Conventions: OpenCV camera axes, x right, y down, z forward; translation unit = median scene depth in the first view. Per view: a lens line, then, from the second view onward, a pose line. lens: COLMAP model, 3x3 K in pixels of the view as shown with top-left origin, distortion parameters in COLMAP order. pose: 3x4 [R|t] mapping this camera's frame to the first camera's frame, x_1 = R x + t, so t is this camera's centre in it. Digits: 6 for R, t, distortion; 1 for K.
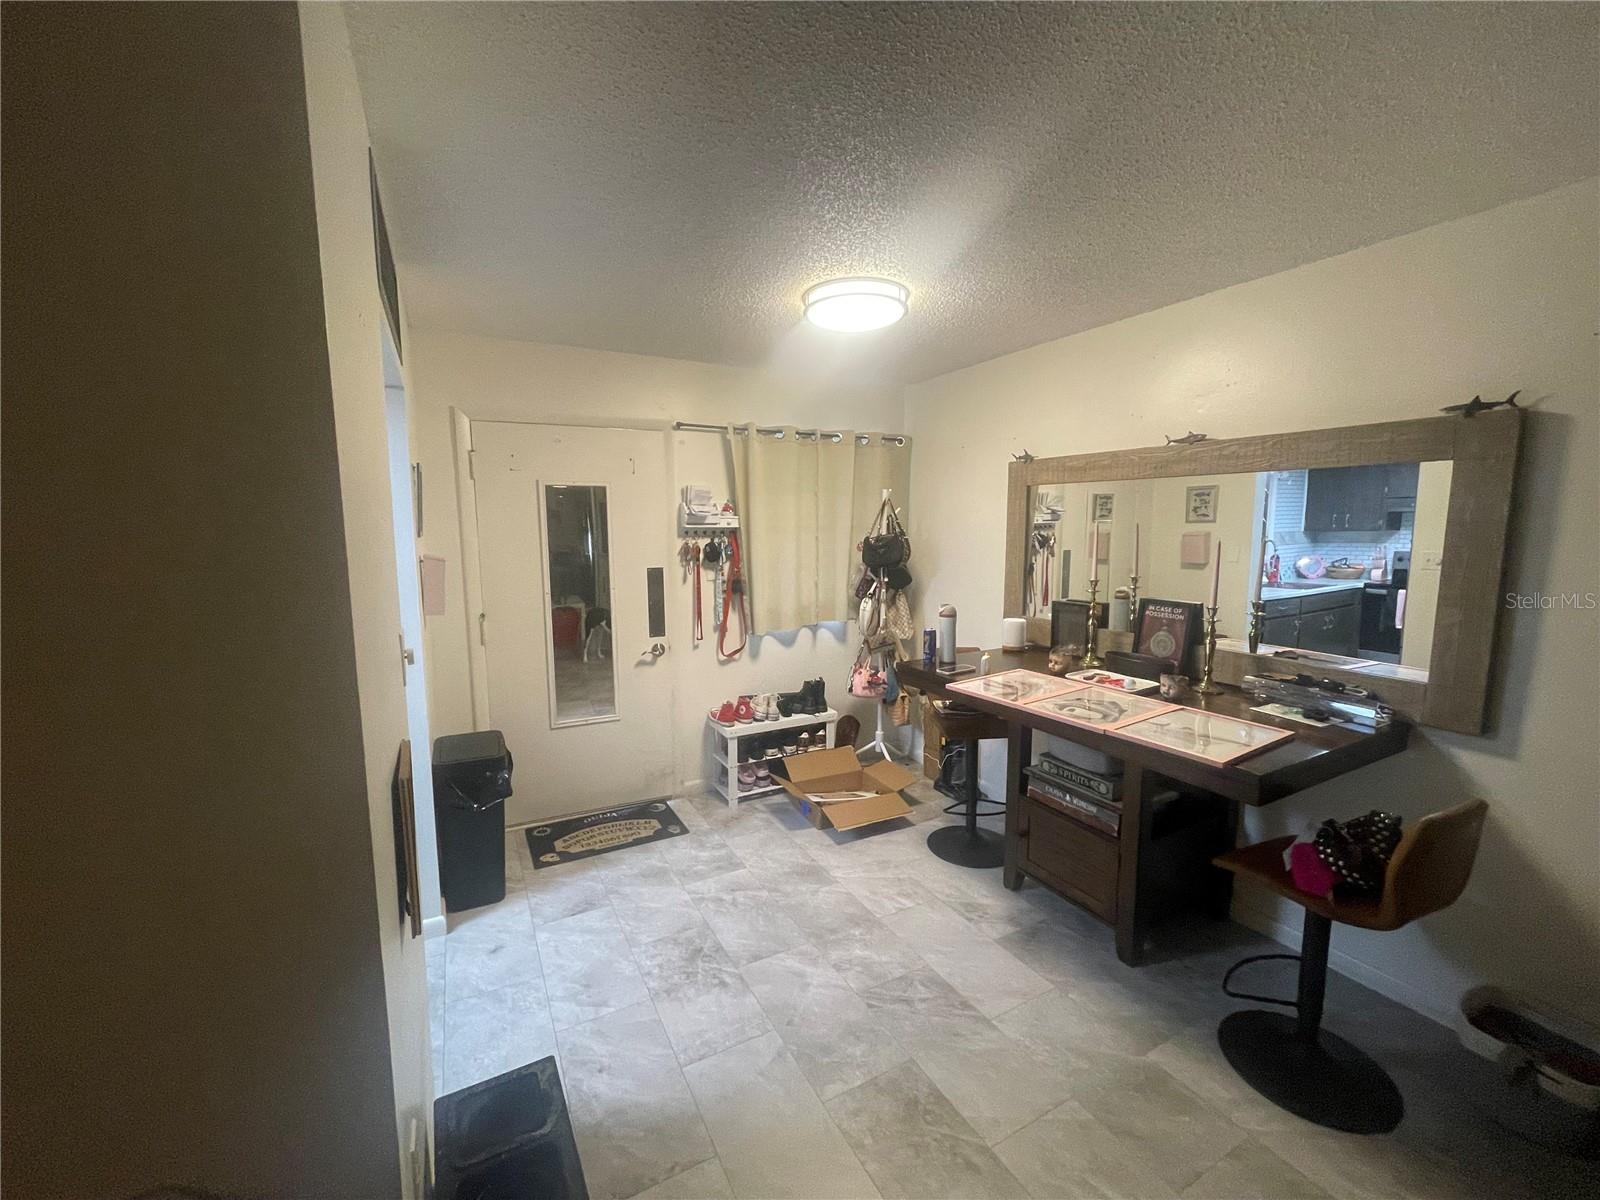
lens RADIAL K [[640.8, 0, 800.0], [0, 640.8, 600.0], [0, 0, 1]] dist [-0.002963, 0.000068]
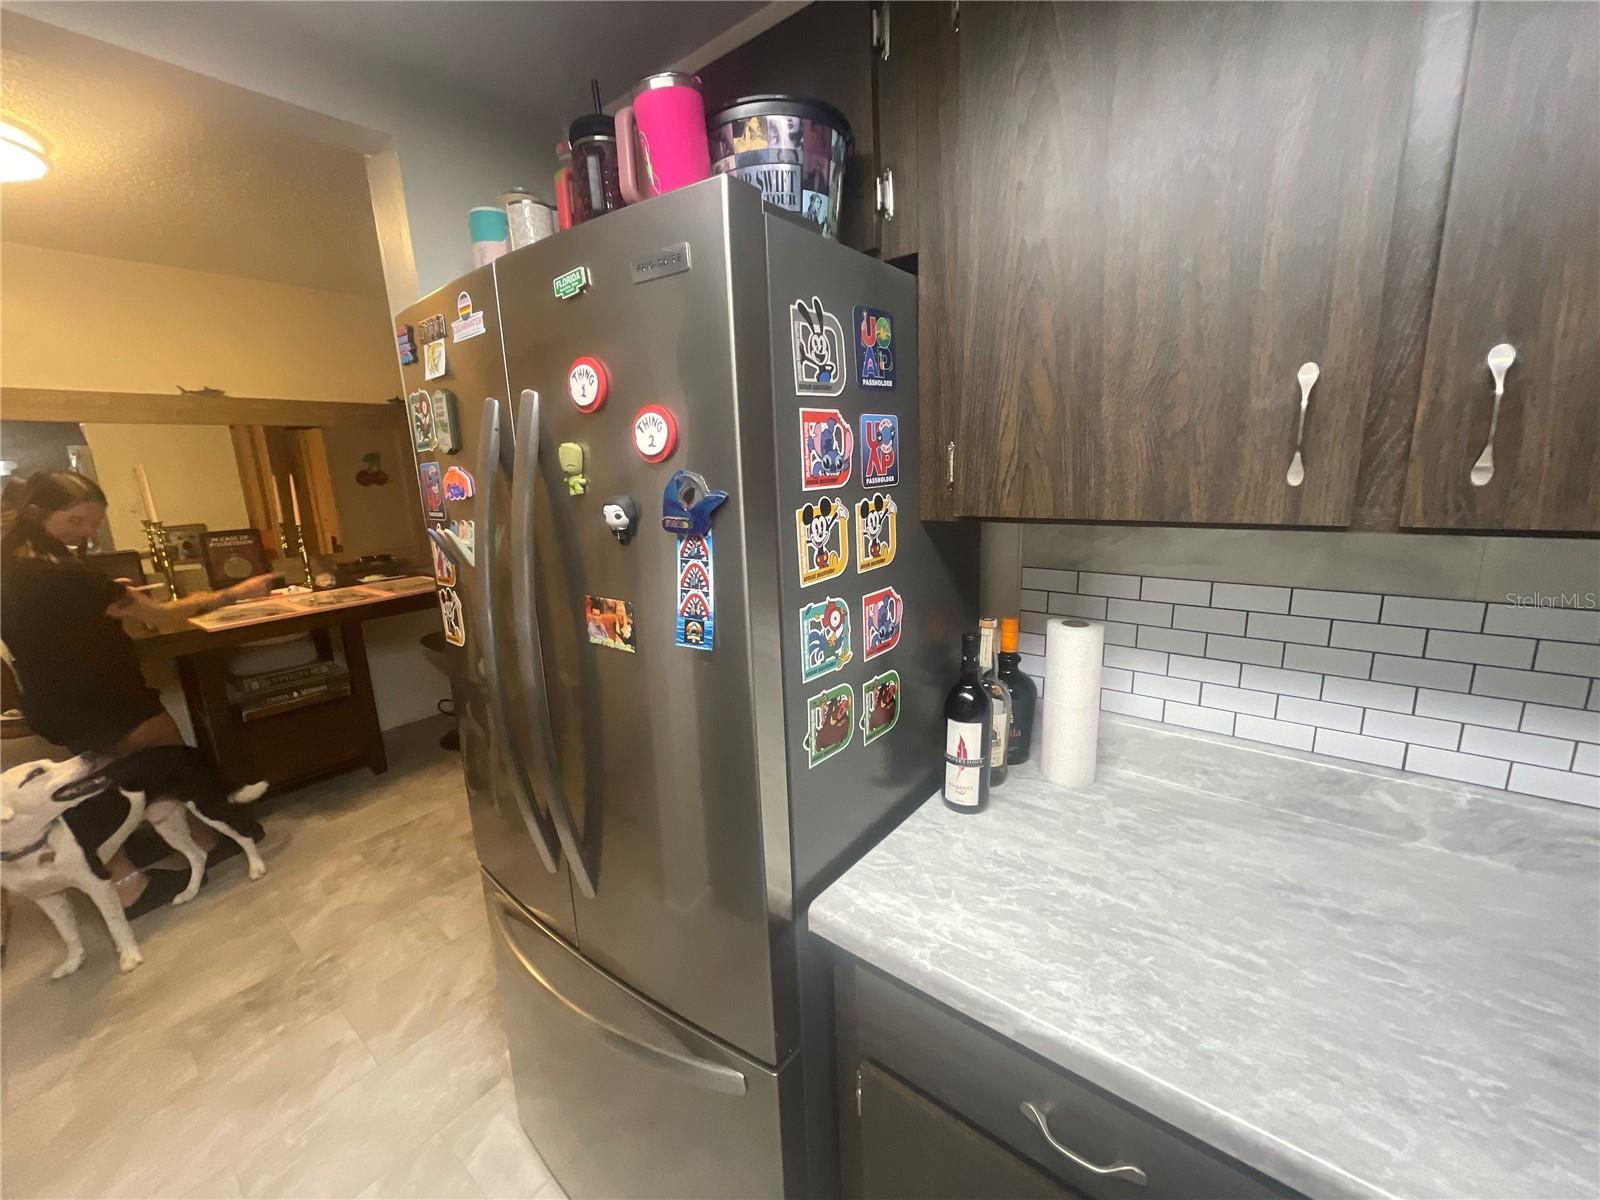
lens RADIAL K [[640.8, 0, 800.0], [0, 640.8, 600.0], [0, 0, 1]] dist [-0.002963, 0.000068]
pose [[-0.406526, -0.177509, 0.896229, -1.007731], [0.143876, 0.956267, 0.254662, -0.027993], [-0.902239, 0.232473, -0.363209, 0.546749]]
